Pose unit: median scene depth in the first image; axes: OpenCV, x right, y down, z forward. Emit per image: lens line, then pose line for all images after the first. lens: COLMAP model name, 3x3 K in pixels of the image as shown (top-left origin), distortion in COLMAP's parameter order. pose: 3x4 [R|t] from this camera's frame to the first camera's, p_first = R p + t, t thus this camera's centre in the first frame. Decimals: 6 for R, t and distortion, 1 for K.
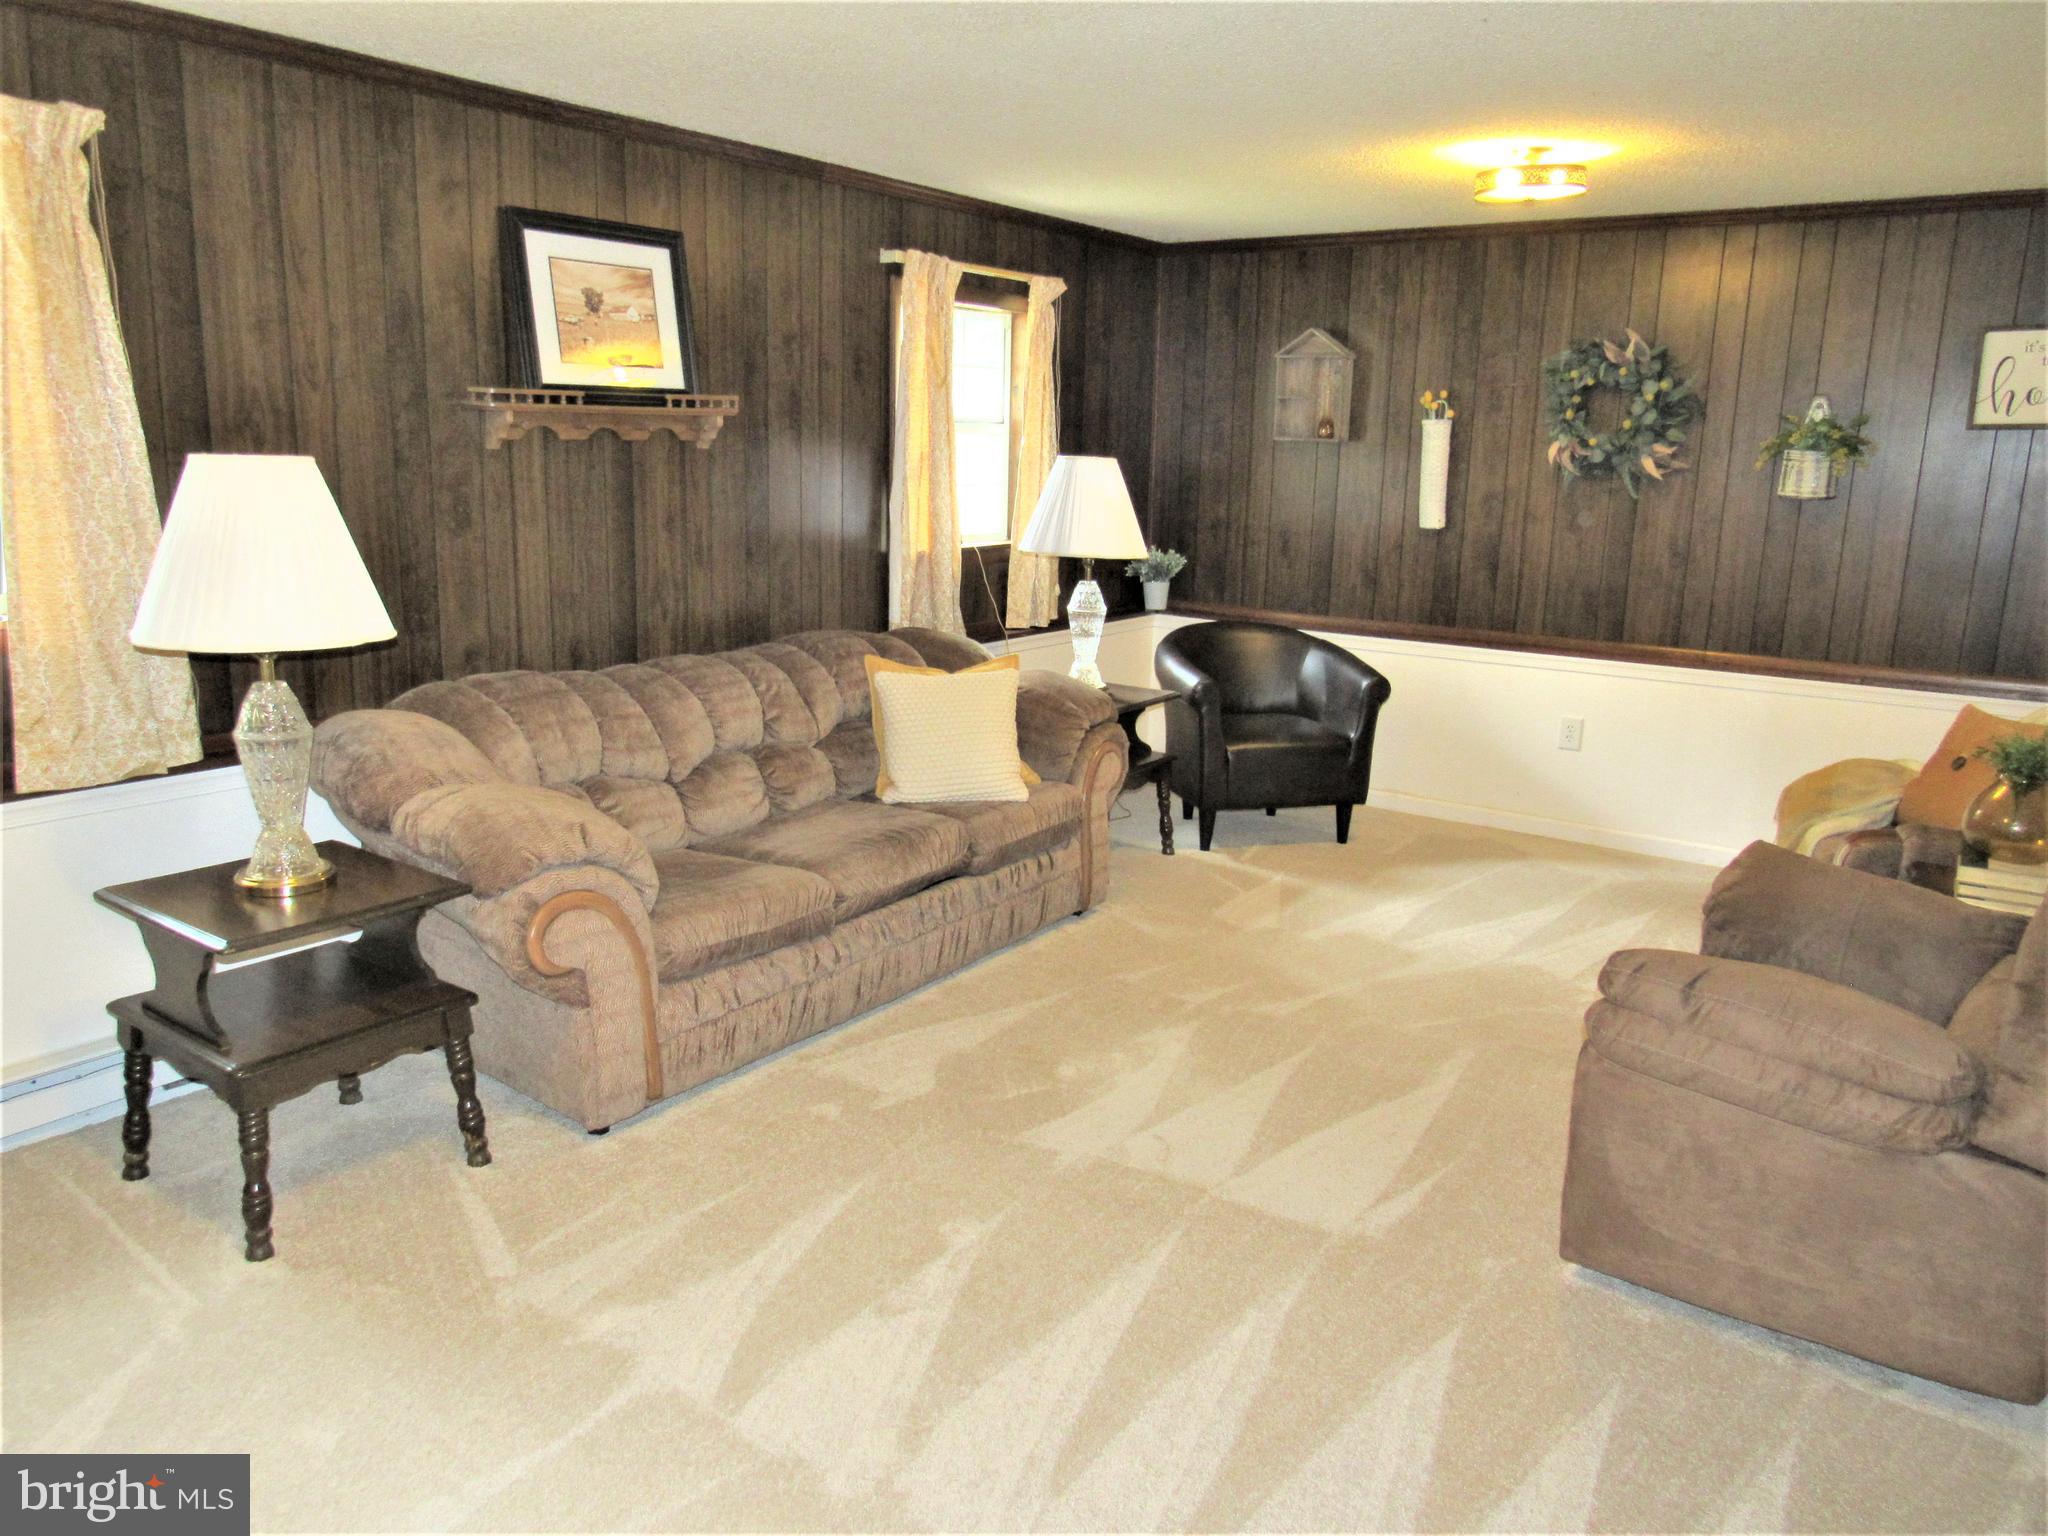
lens RADIAL K [[1589.5, 0, 1192.6], [0, 1589.5, 772.1], [0, 0, 1]] dist [-0.008638, -0.014624]
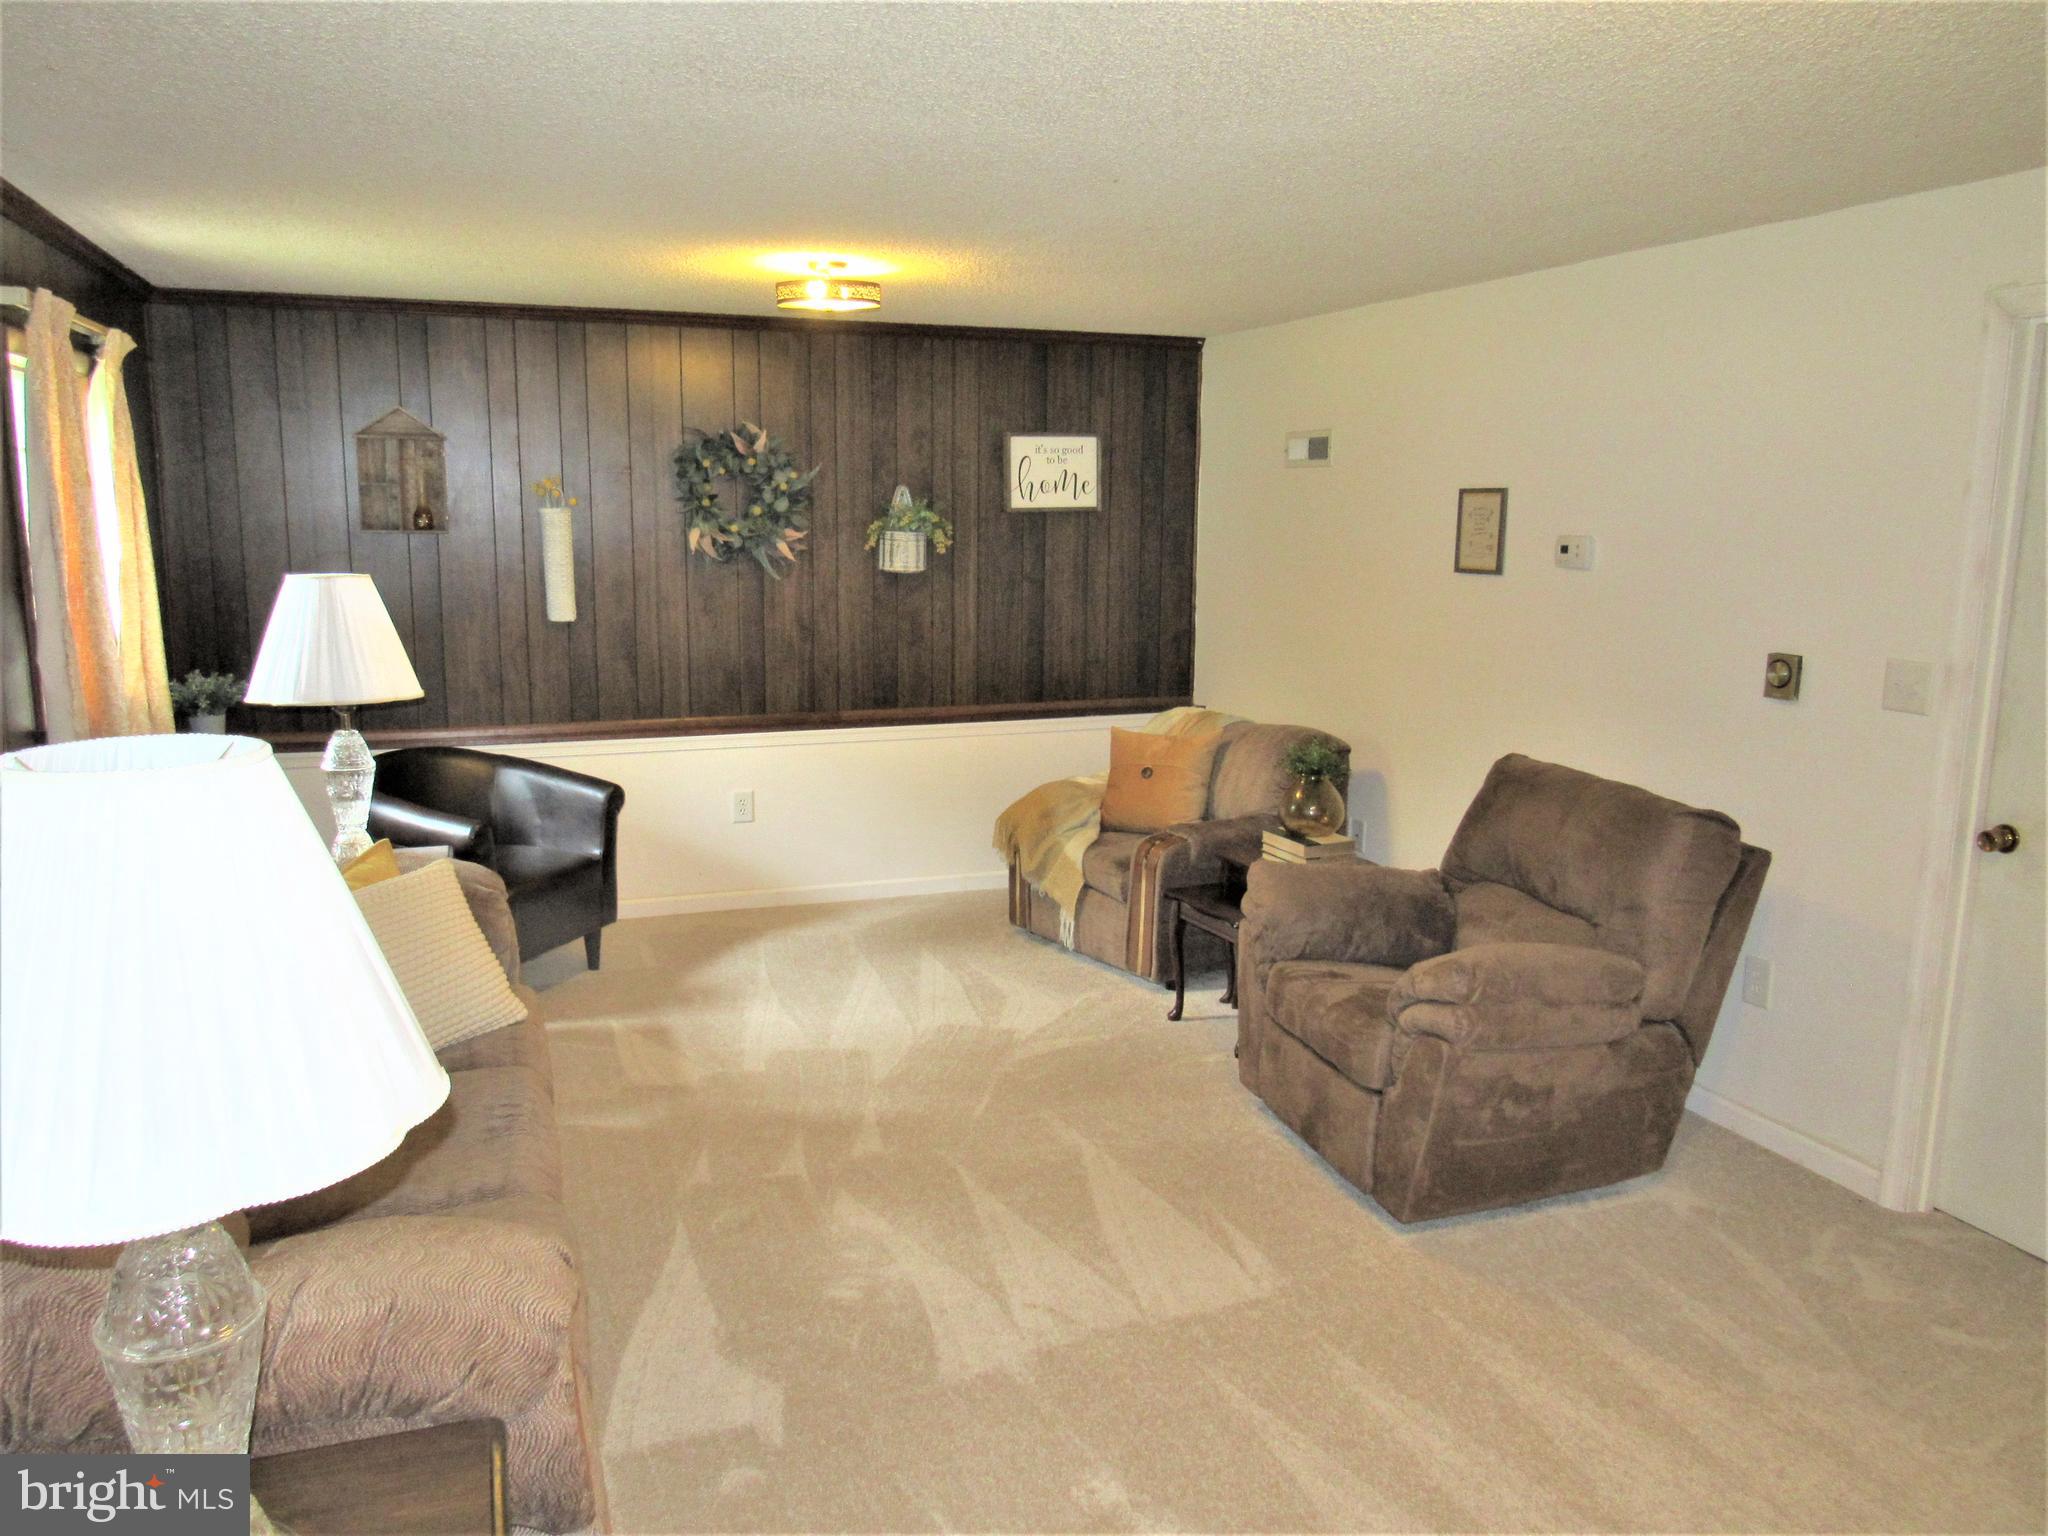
lens RADIAL K [[1457.0, 0, 1011.1], [0, 1457.0, 759.9], [0, 0, 1]] dist [-0.021570, -0.002762]
pose [[0.560228, -0.158694, 0.812995, -0.450757], [0.162965, 0.983411, 0.079661, -0.106087], [-0.812149, 0.087861, 0.576796, 0.318467]]
